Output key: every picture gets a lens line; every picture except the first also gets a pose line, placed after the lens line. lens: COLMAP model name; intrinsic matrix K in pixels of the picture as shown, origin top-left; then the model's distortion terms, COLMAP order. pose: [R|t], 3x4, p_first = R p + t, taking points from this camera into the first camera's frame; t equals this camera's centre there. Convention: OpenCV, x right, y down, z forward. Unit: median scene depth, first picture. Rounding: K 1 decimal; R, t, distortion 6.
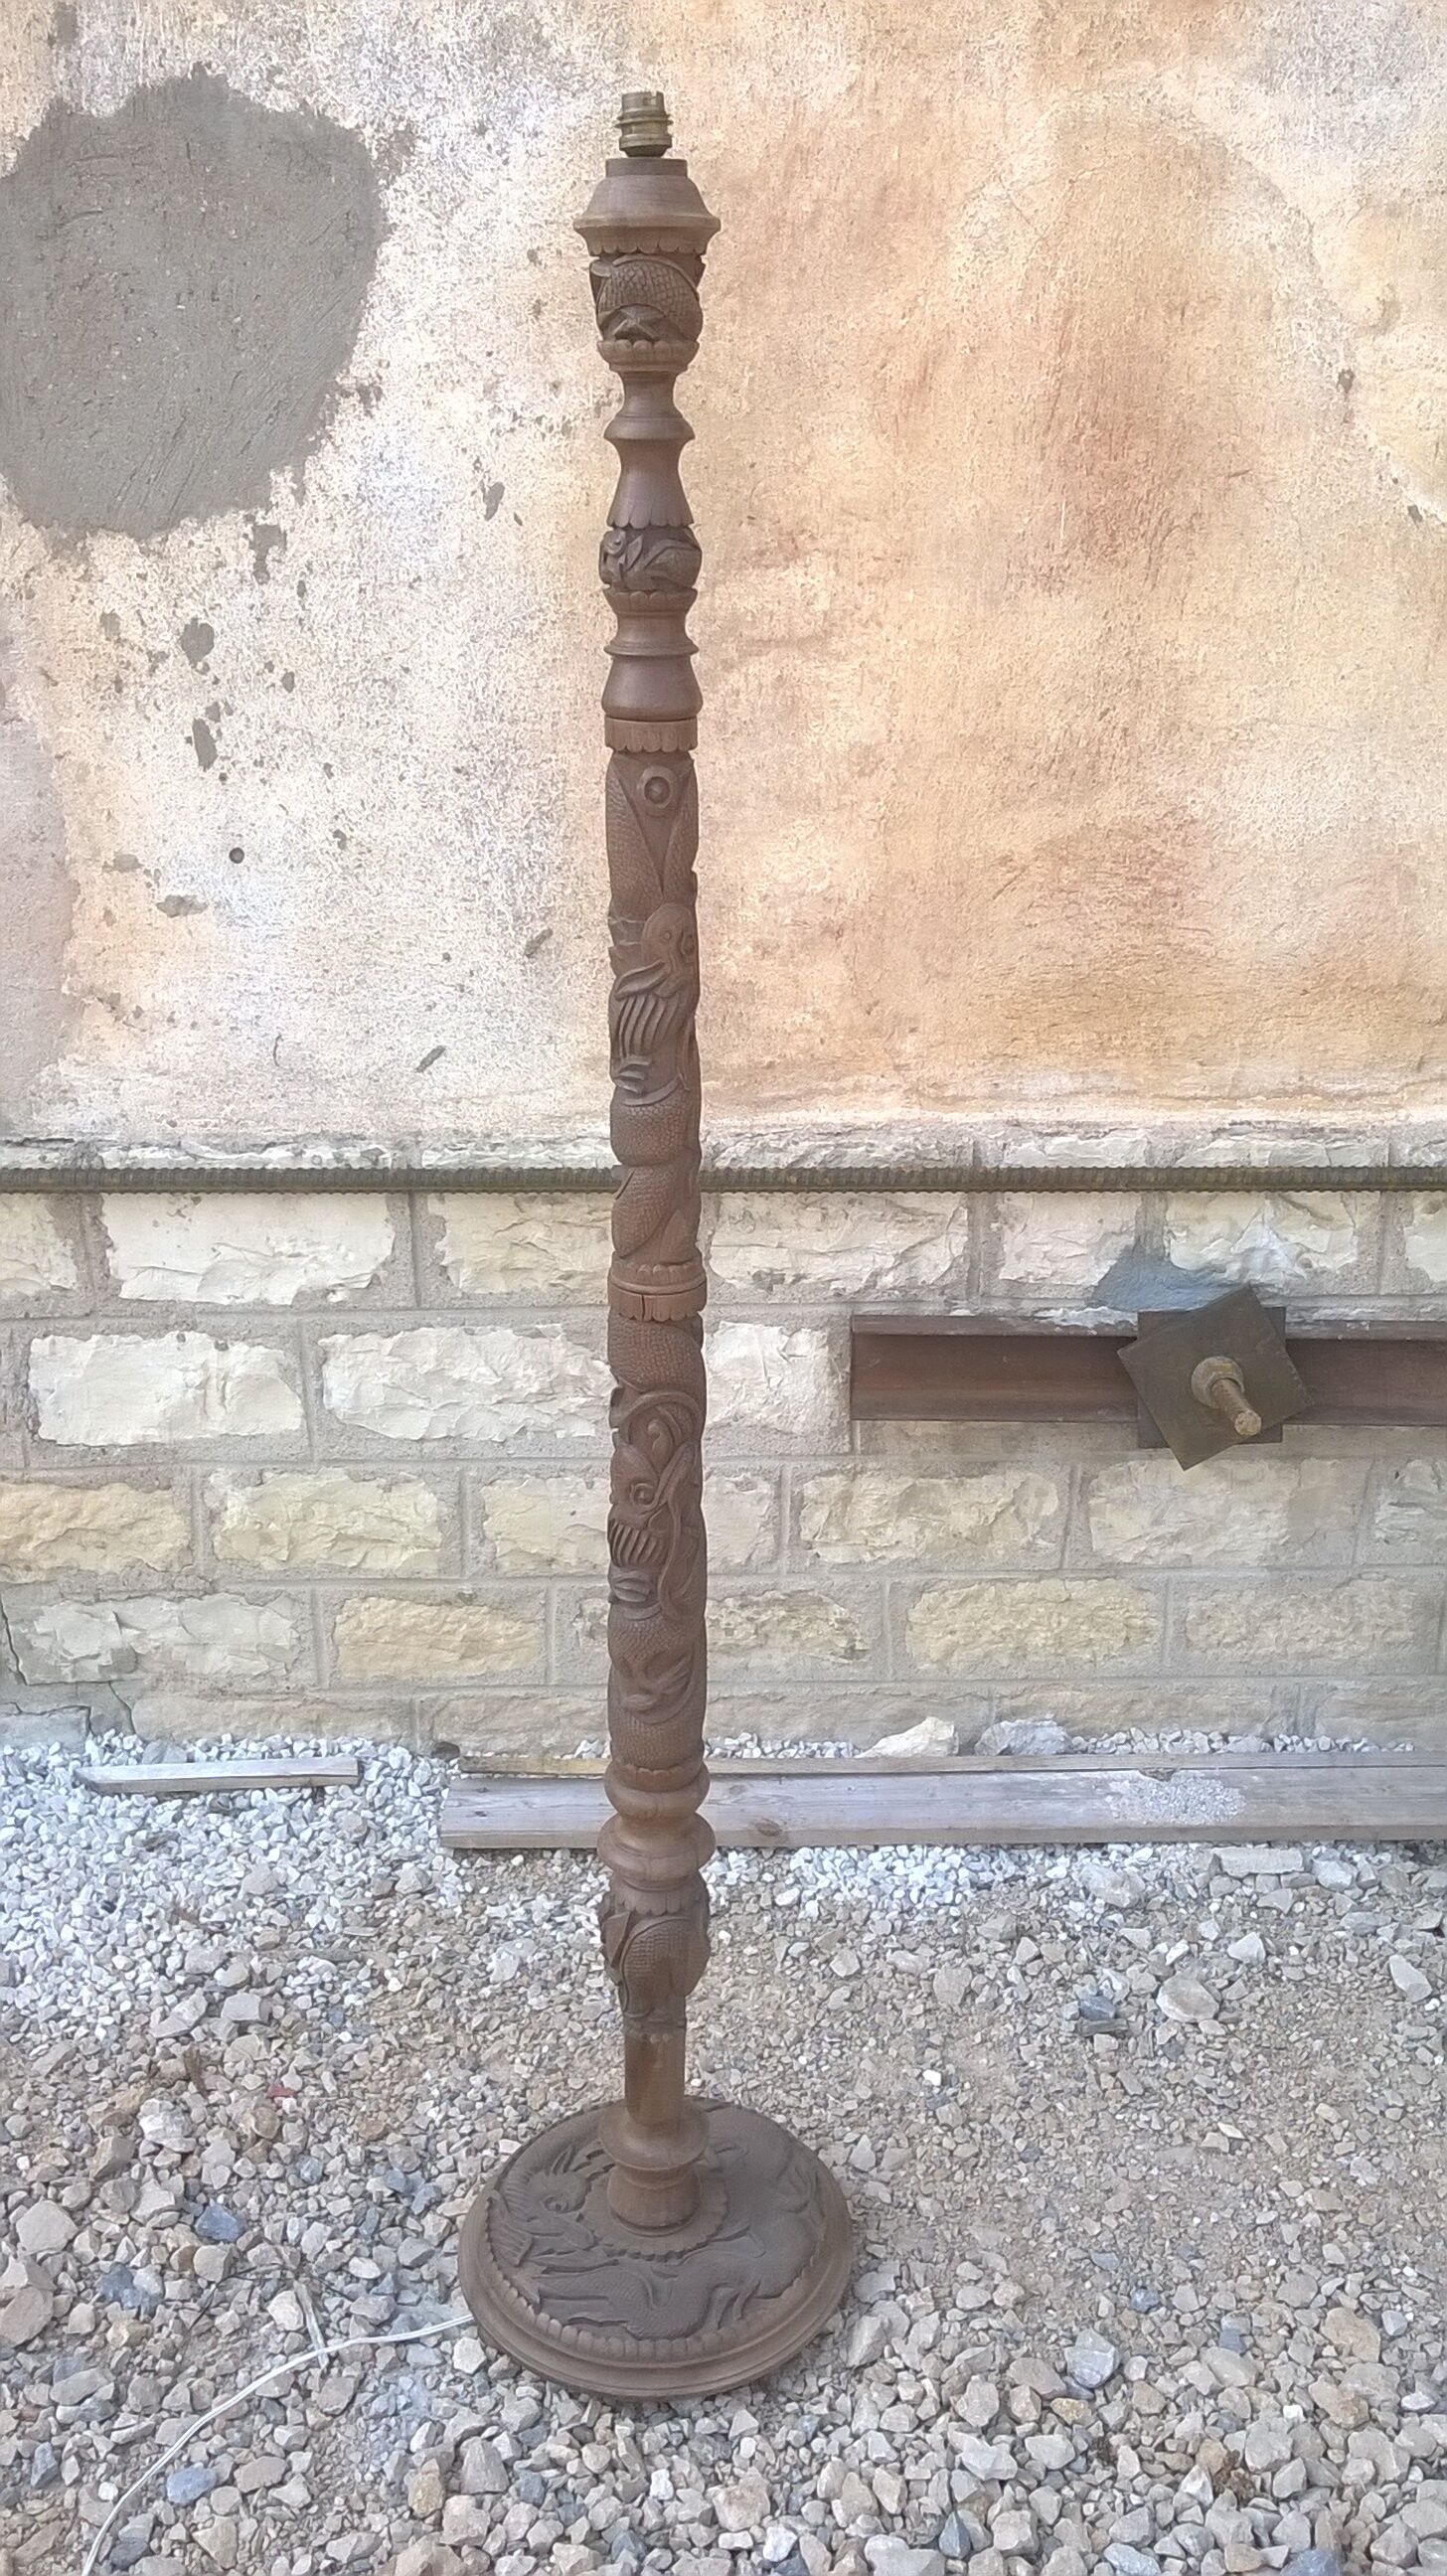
lens RADIAL K [[2544.5, 0, 723.5], [0, 2544.5, 1288.0], [0, 0, 1]] dist [0.068871, -0.314483]
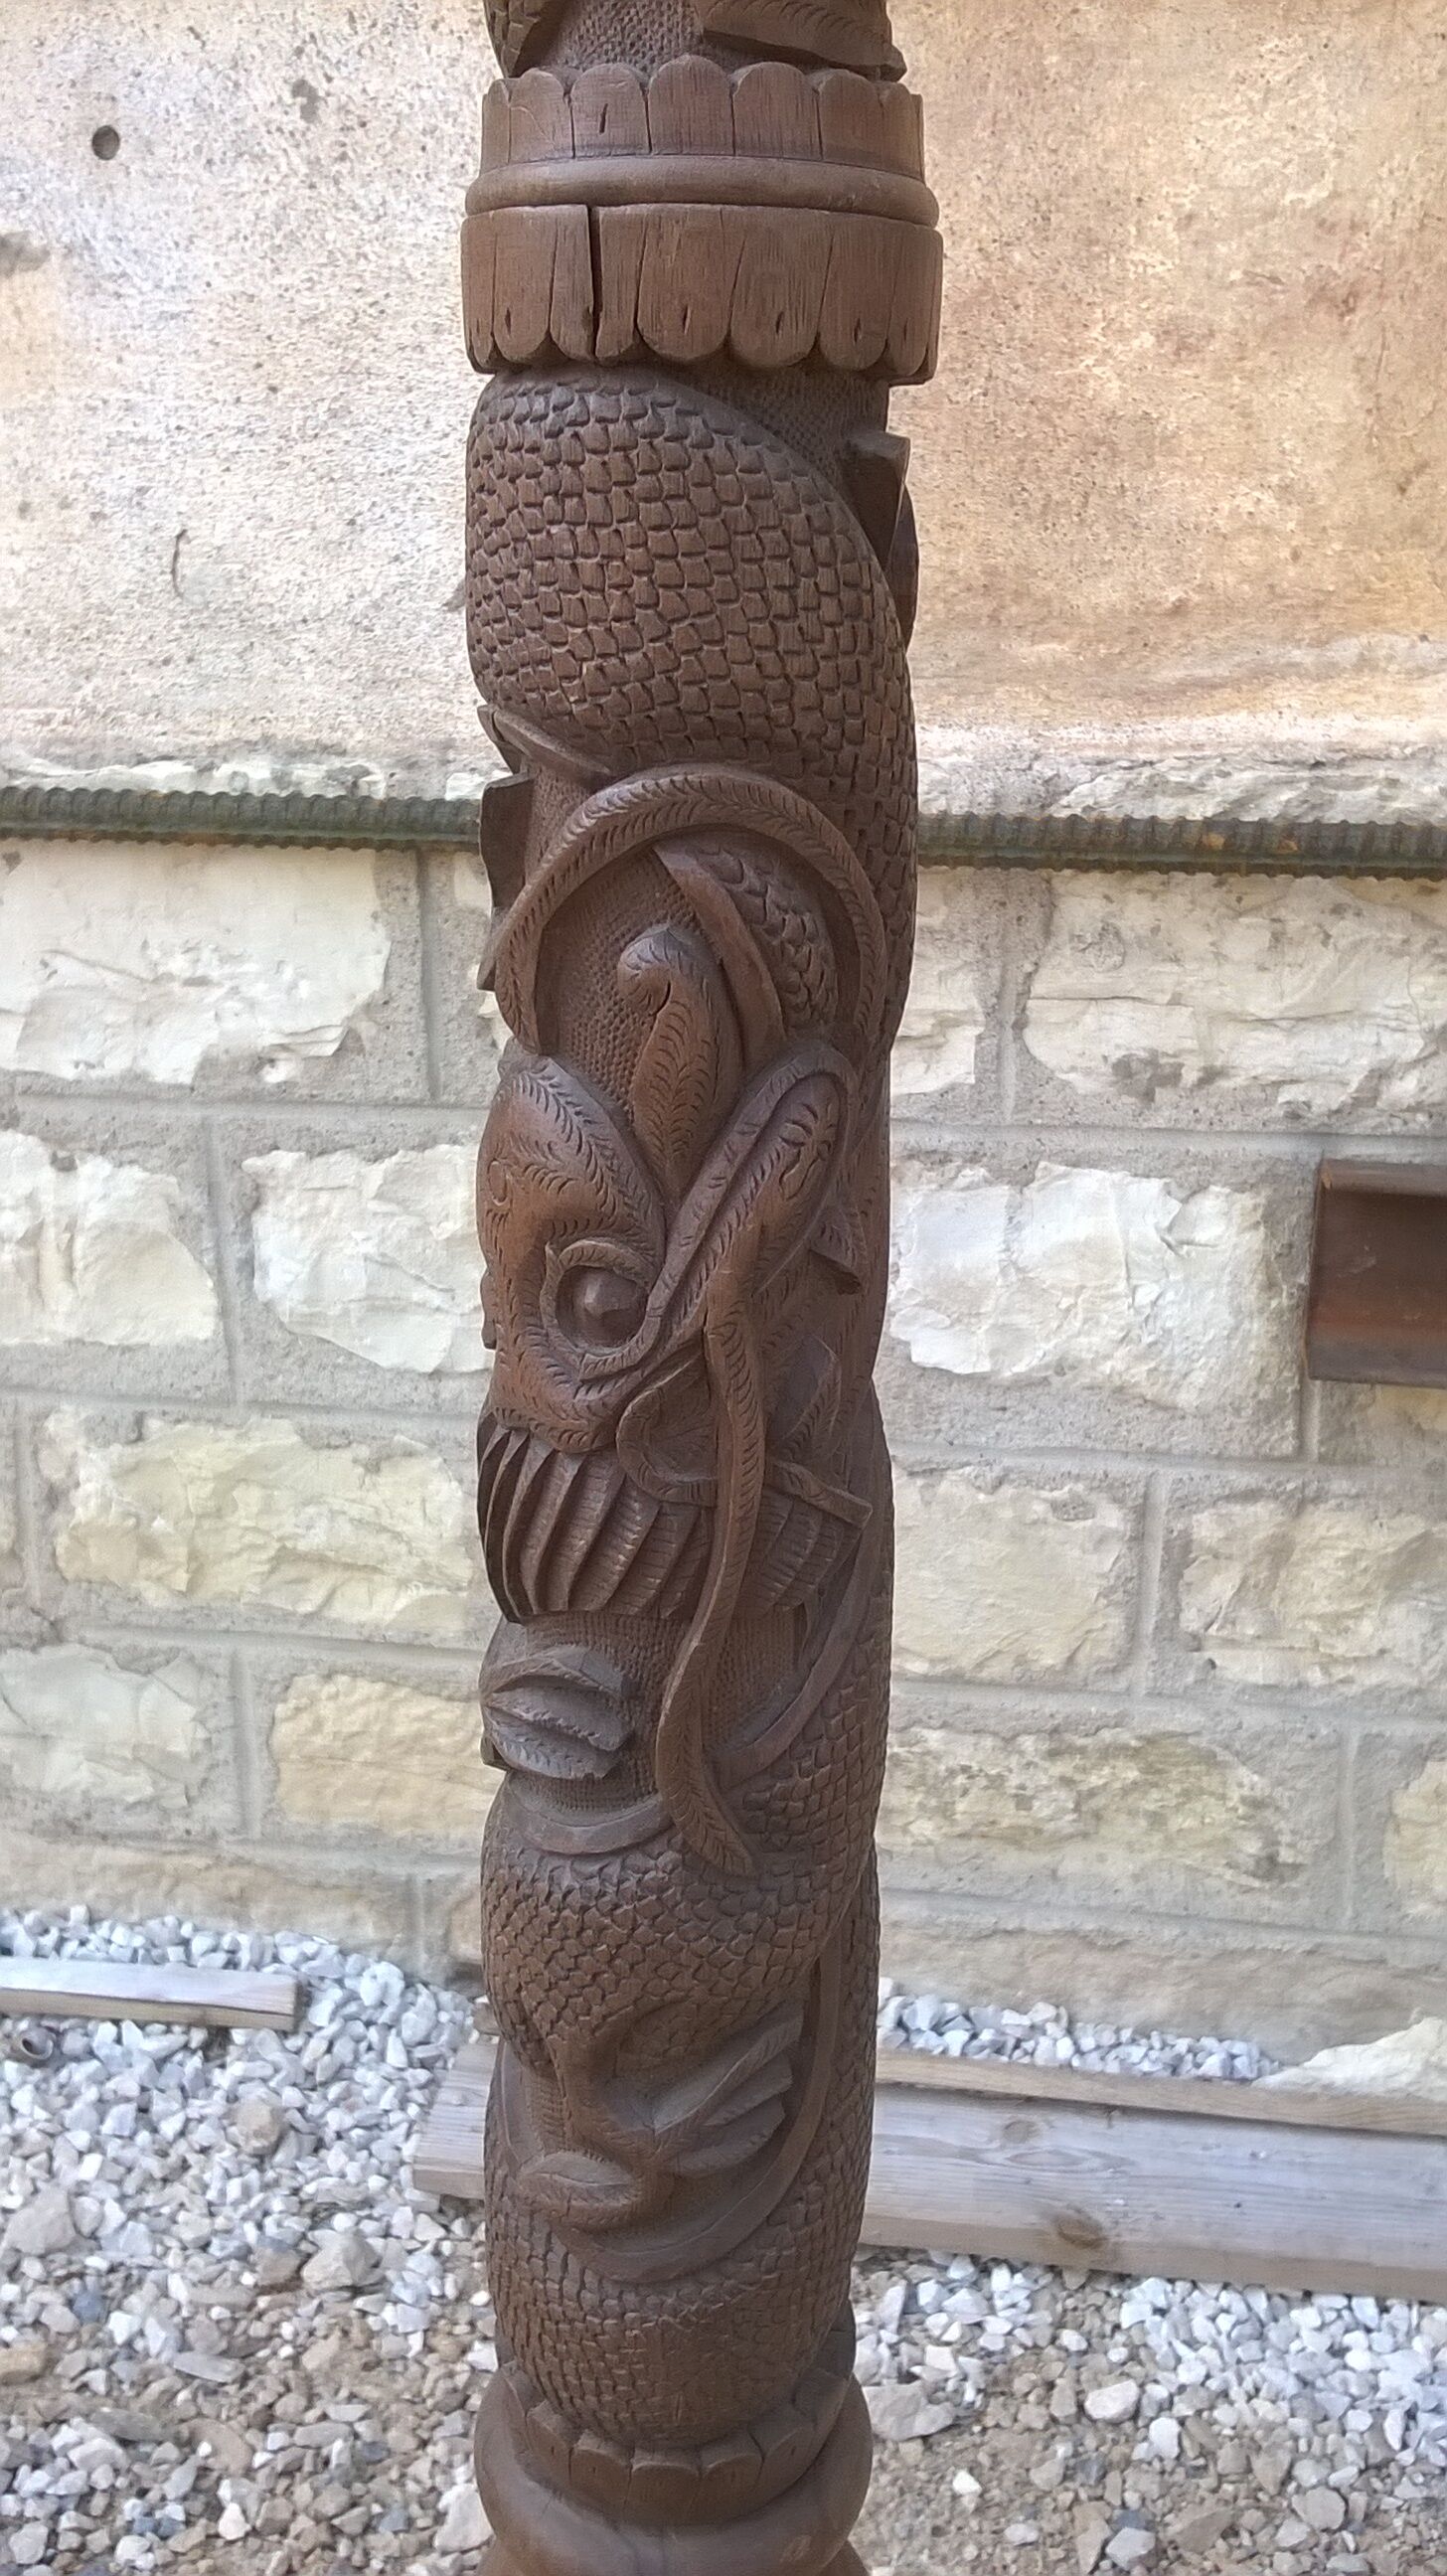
lens RADIAL K [[2432.1, 0, 694.6], [0, 2432.1, 1287.7], [0, 0, 1]] dist [0.058937, -0.249722]
pose [[0.986704, 0.057863, -0.151876, 0.005819], [-0.064553, 0.997133, -0.039489, 0.060338], [0.149156, 0.048768, 0.987610, 0.541687]]
